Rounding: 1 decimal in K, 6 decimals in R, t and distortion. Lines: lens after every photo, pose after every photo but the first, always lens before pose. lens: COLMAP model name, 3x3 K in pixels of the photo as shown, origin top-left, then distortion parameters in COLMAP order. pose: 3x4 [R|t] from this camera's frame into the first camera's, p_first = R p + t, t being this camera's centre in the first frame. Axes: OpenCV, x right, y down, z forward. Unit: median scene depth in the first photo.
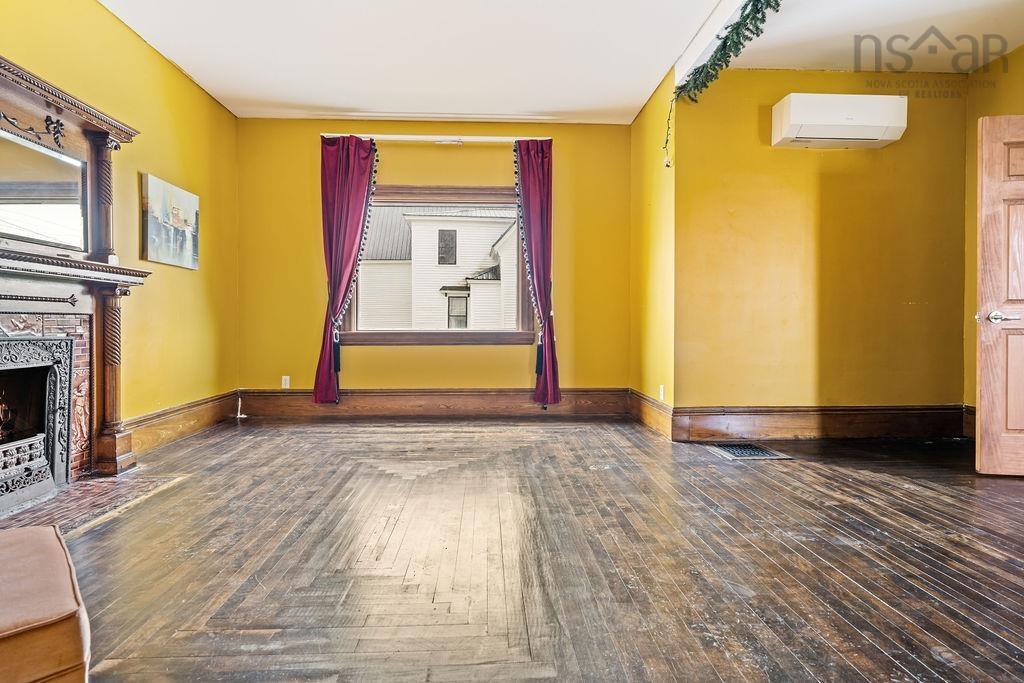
lens RADIAL K [[496.4, 0, 506.5], [0, 496.4, 324.8], [0, 0, 1]] dist [0.015048, 0.000461]
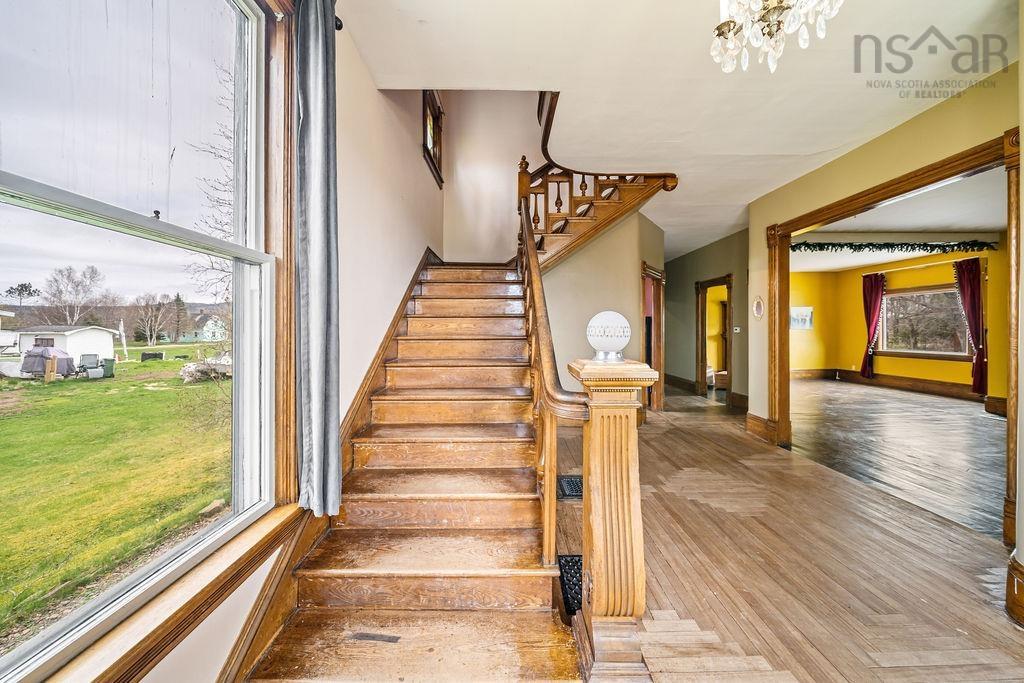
lens RADIAL K [[359.6, 0, 509.5], [0, 359.6, 329.8], [0, 0, 1]] dist [-0.002006, -0.000303]
pose [[-0.036257, 0.002153, -0.999340, 1.591760], [0.006858, 0.999975, 0.001905, -0.107675], [0.999319, -0.006784, -0.036271, -0.796264]]
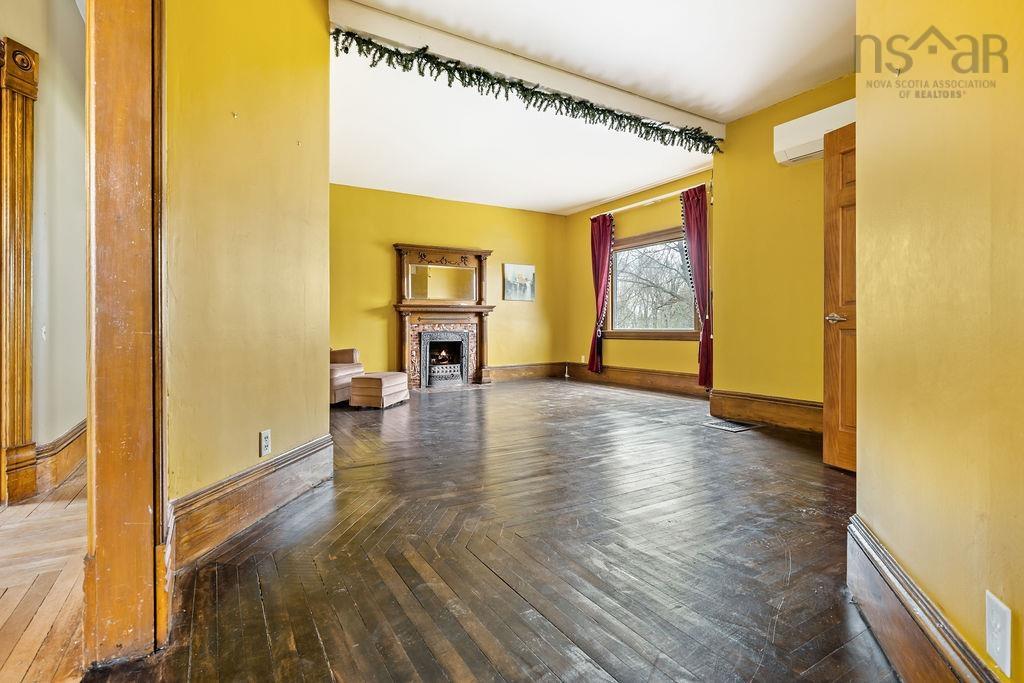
lens RADIAL K [[496.4, 0, 512.2], [0, 496.4, 331.5], [0, 0, 1]] dist [0.015048, 0.000461]
pose [[0.479703, 0.006715, -0.877405, 1.022066], [0.005629, 0.999927, 0.010731, -0.003581], [0.877413, -0.010087, 0.479630, -0.074025]]
